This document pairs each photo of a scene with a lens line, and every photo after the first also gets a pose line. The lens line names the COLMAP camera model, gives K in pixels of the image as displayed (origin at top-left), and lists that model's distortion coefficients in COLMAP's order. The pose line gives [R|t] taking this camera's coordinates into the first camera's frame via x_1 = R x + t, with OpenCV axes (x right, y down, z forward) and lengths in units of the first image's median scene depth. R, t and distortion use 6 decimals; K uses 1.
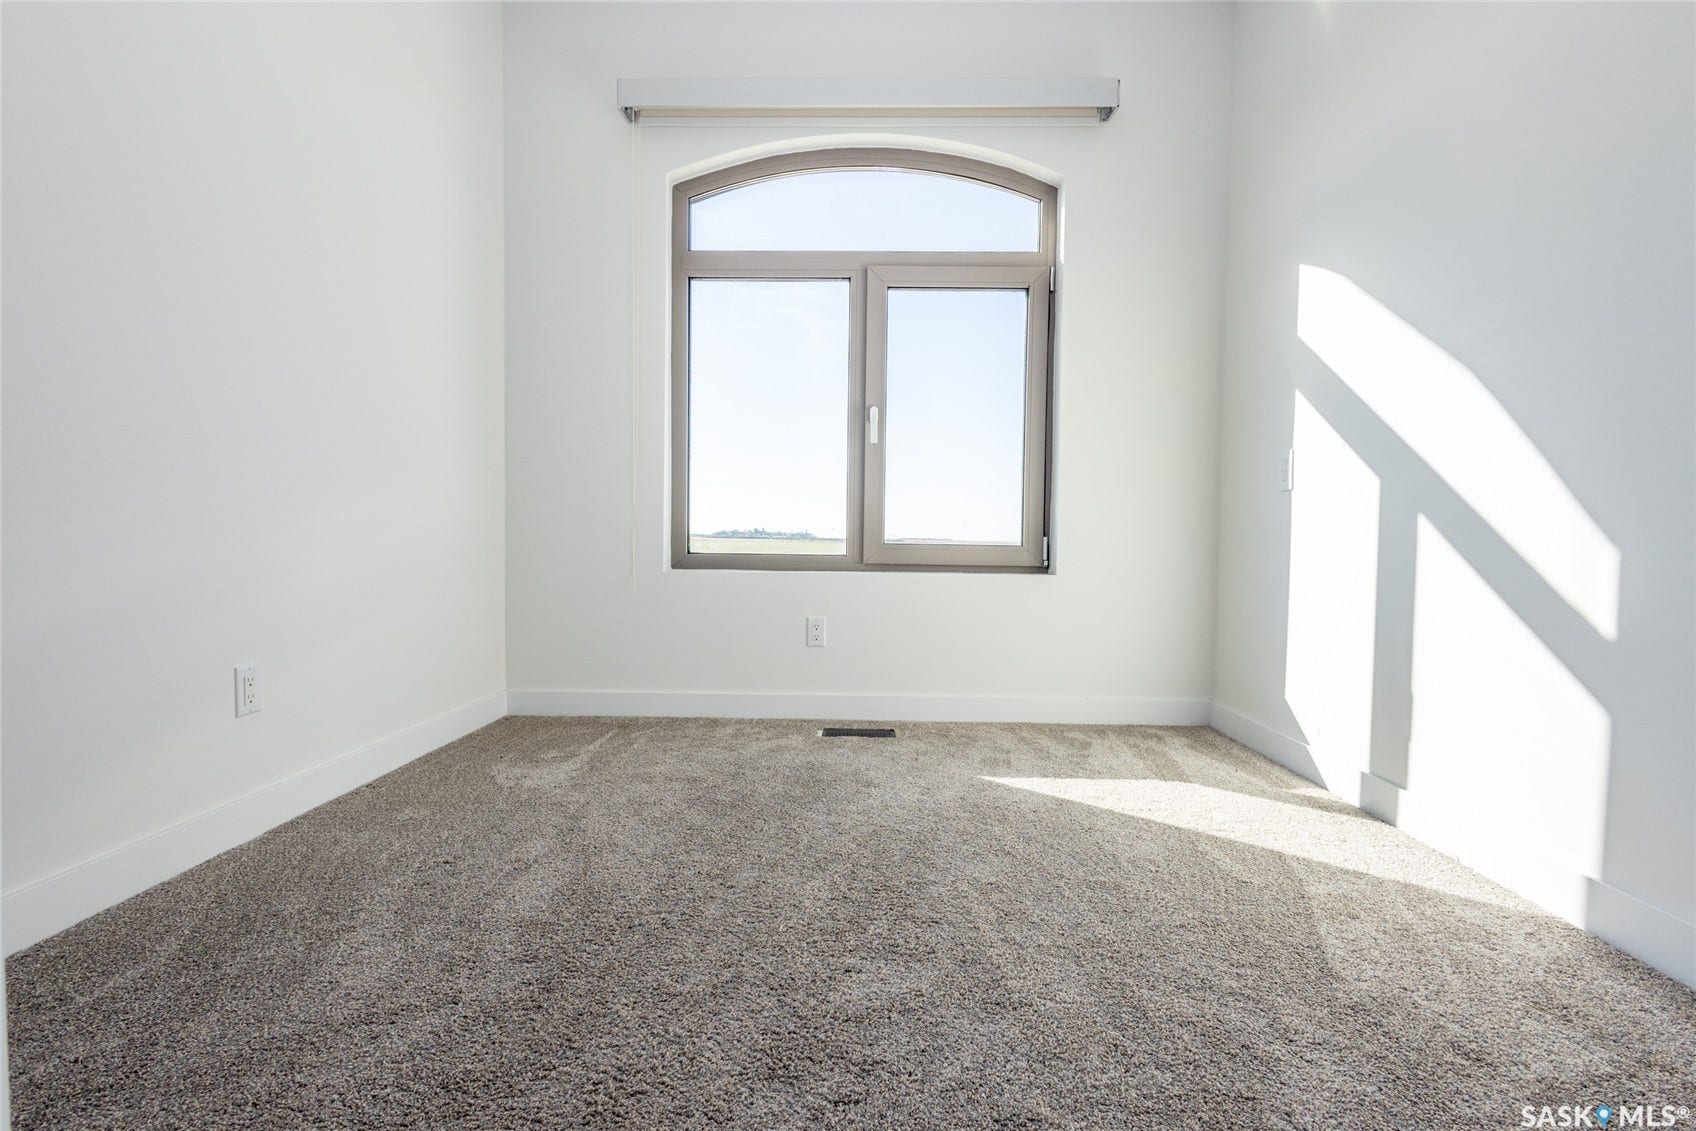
lens RADIAL K [[770.6, 0, 849.6], [0, 770.6, 559.1], [0, 0, 1]] dist [0.009763, -0.004665]
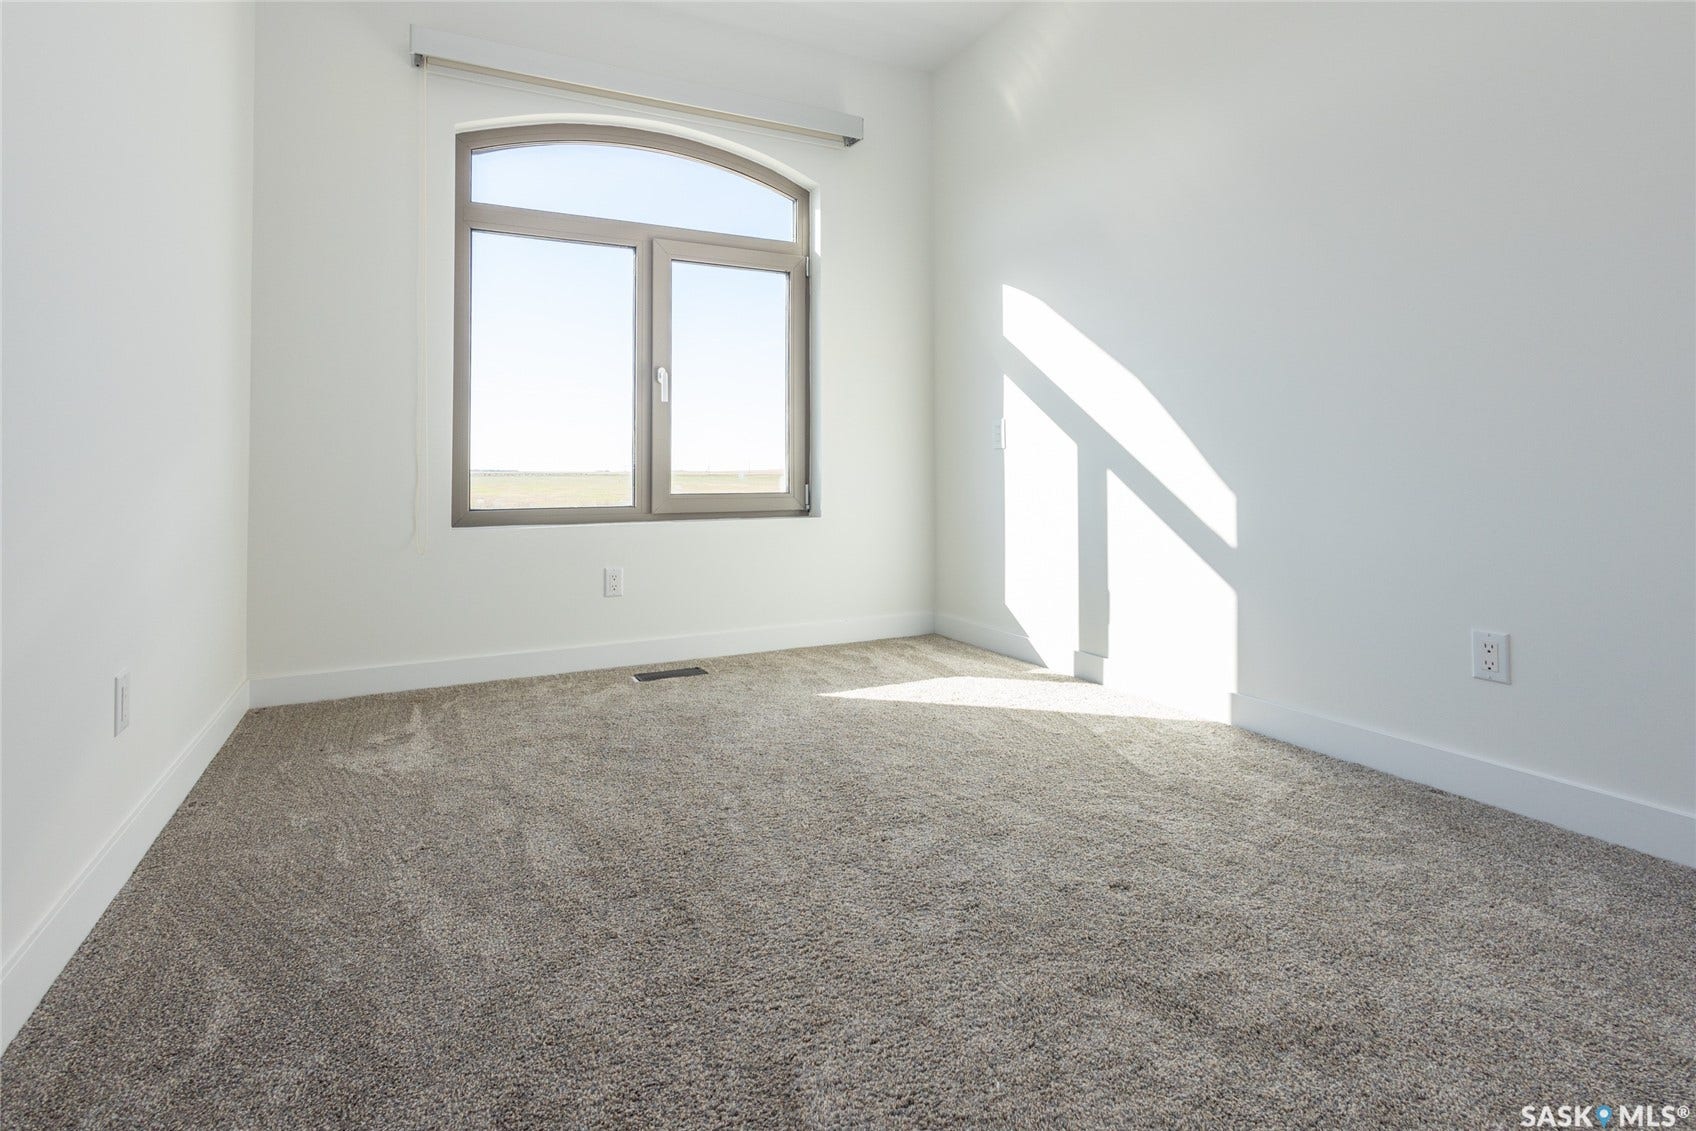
lens RADIAL K [[783.2, 0, 806.9], [0, 783.2, 446.7], [0, 0, 1]] dist [0.003333, 0.000289]
pose [[0.901473, -0.004051, 0.432817, -0.299576], [0.029774, 0.998168, -0.052671, -0.027023], [-0.431810, 0.060368, 0.899942, -0.074870]]
